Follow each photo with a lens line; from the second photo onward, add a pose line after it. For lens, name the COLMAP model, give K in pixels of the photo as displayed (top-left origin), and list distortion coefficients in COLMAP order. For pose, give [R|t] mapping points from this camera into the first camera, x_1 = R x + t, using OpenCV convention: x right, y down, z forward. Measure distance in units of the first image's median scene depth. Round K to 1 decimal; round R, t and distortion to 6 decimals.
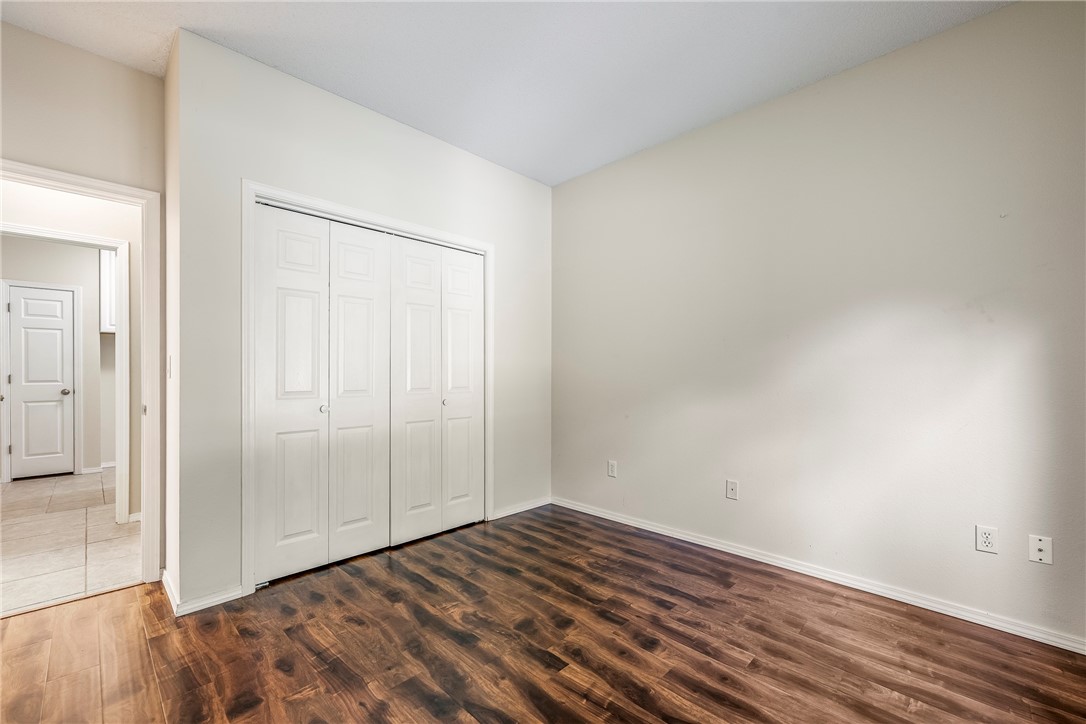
lens RADIAL K [[449.0, 0, 543.2], [0, 449.0, 370.2], [0, 0, 1]] dist [0.001832, 0.000241]
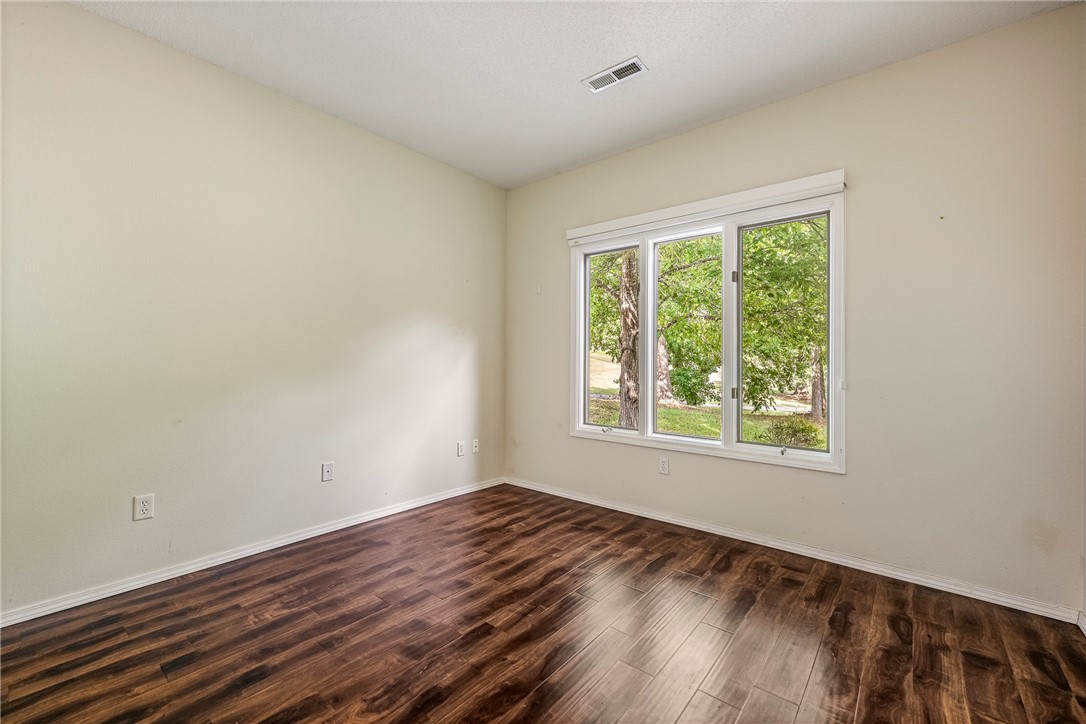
lens RADIAL K [[449.0, 0, 543.2], [0, 449.0, 370.2], [0, 0, 1]] dist [0.001832, 0.000241]
pose [[-0.086852, -0.019227, 0.996036, -0.813500], [-0.012011, 0.999761, 0.018252, 0.009397], [-0.996149, -0.010378, -0.087062, 0.748491]]
